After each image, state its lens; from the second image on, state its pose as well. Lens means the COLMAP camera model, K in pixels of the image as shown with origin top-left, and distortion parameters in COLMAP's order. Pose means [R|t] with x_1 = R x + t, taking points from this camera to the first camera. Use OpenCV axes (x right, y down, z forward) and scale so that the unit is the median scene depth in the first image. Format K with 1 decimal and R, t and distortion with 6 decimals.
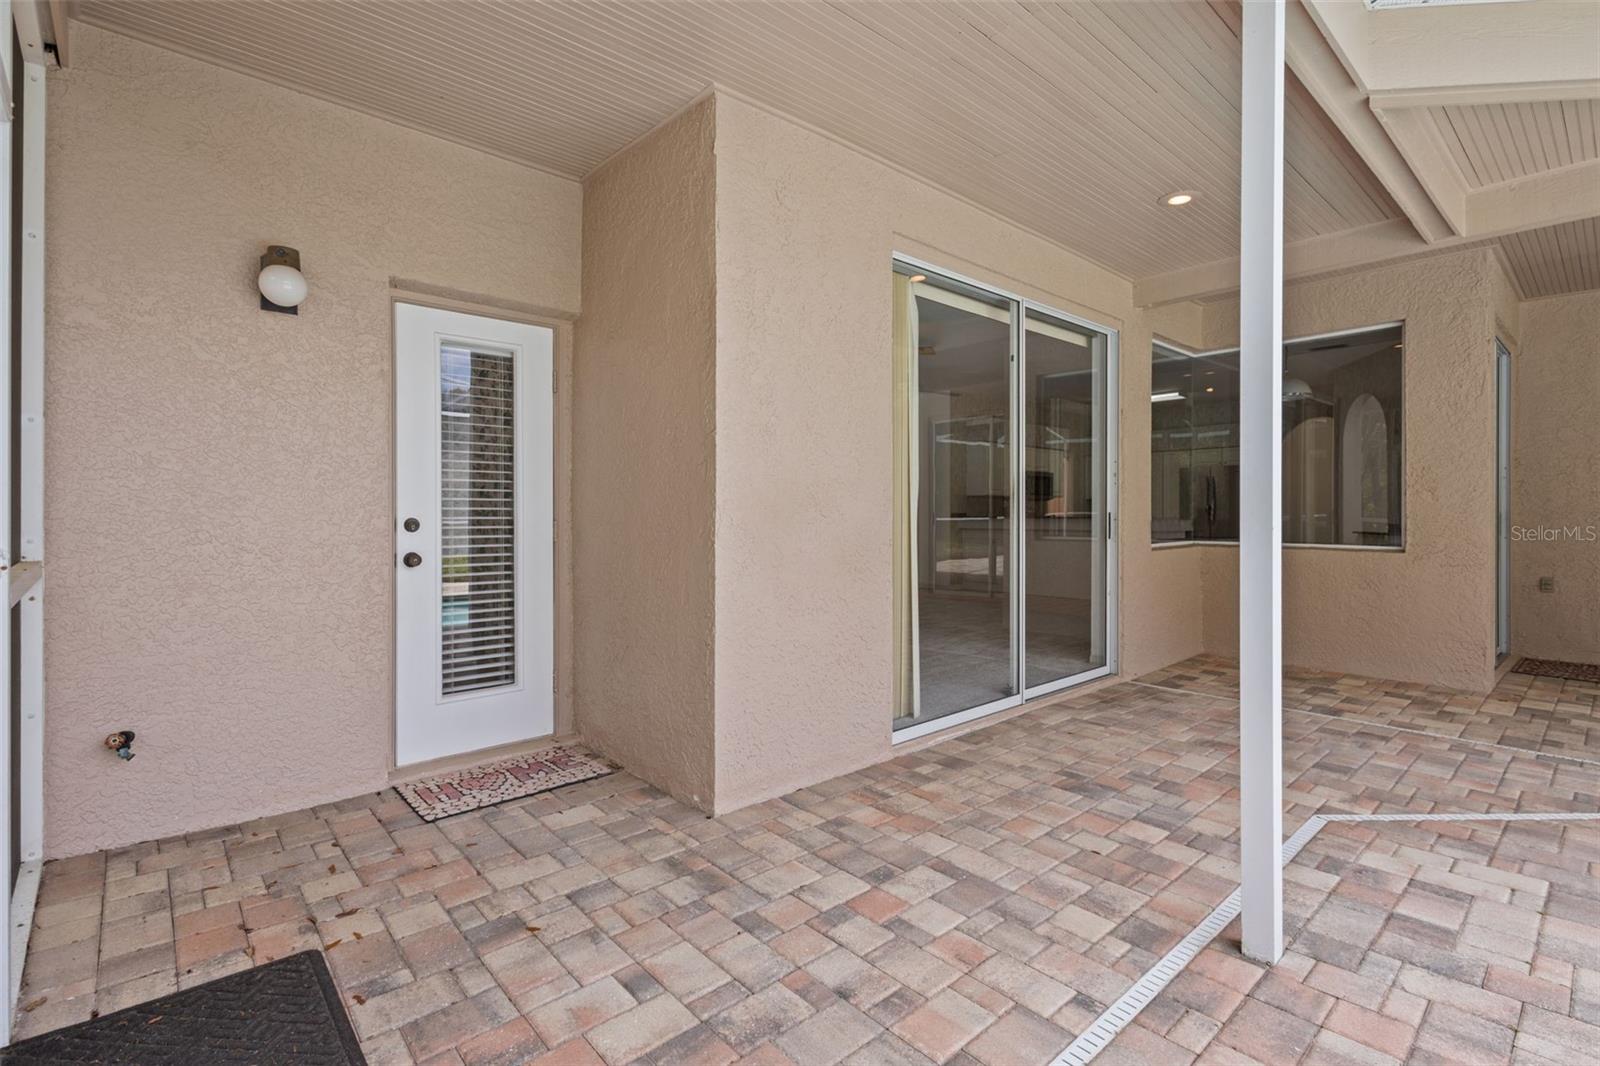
lens RADIAL K [[744.3, 0, 805.1], [0, 744.3, 523.9], [0, 0, 1]] dist [0.001423, -0.000426]
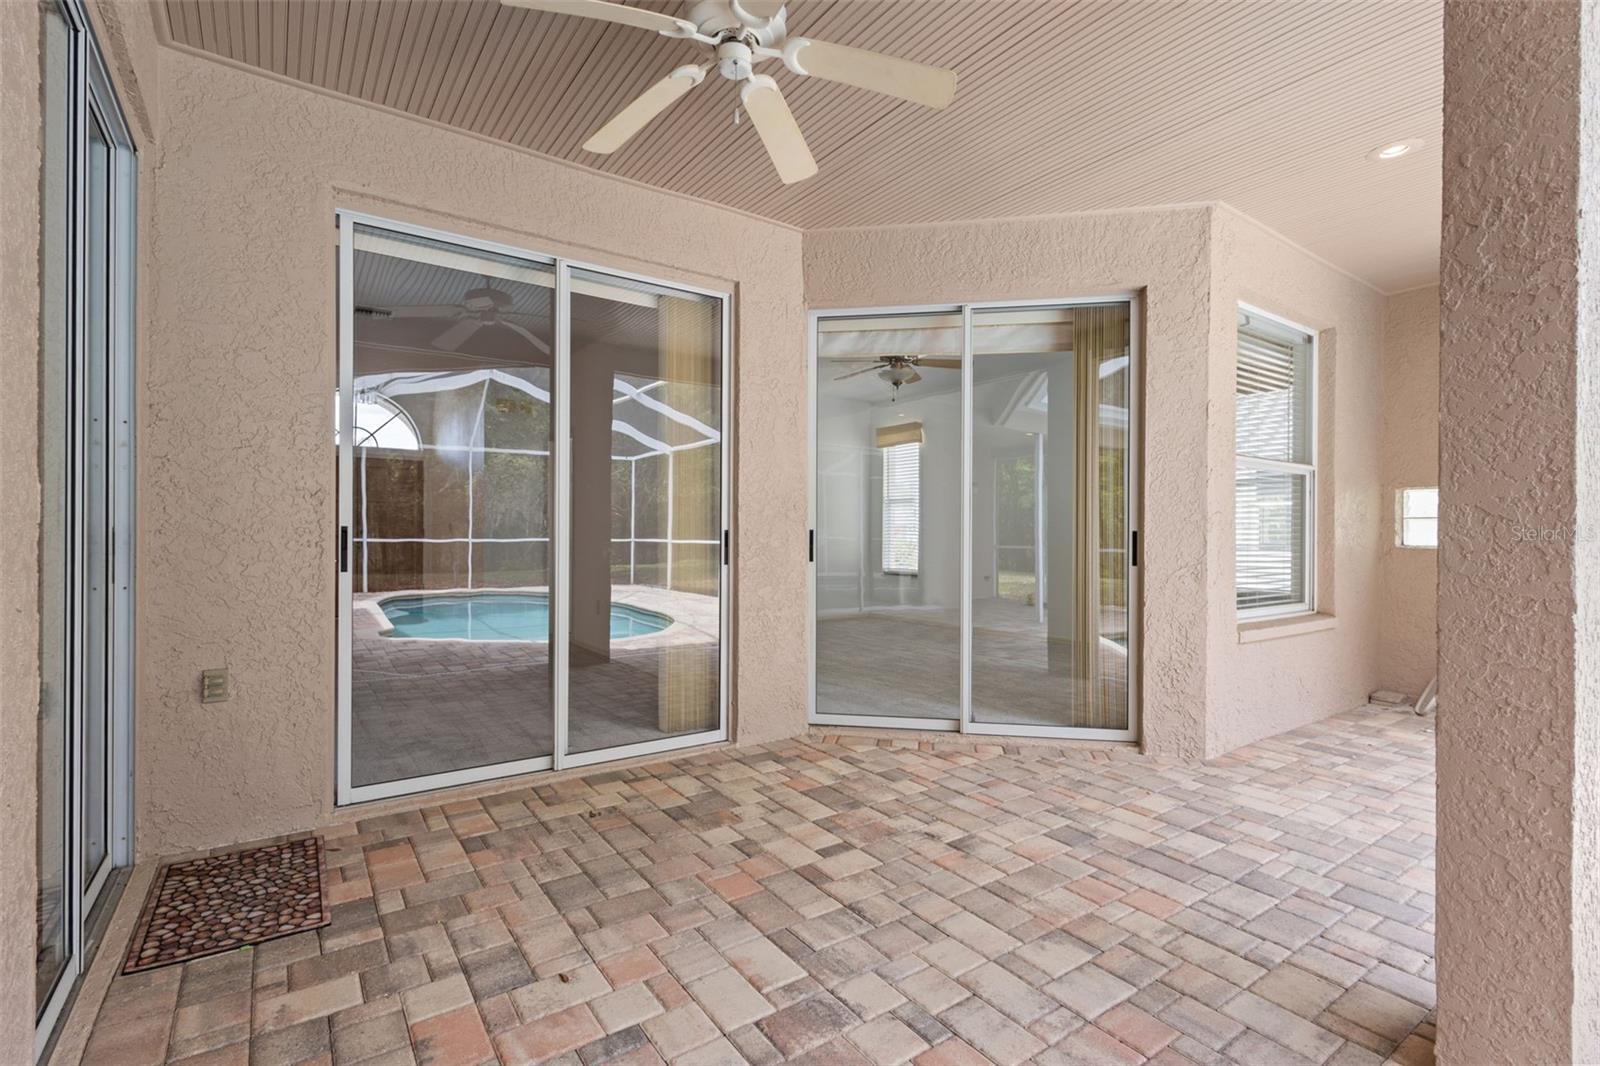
lens RADIAL K [[744.3, 0, 804.9], [0, 744.3, 534.9], [0, 0, 1]] dist [0.001423, -0.000426]
pose [[0.115469, 0.004421, 0.993301, 0.579754], [0.000699, 0.999989, -0.004532, -0.009060], [-0.993311, 0.001217, 0.115465, 0.583371]]
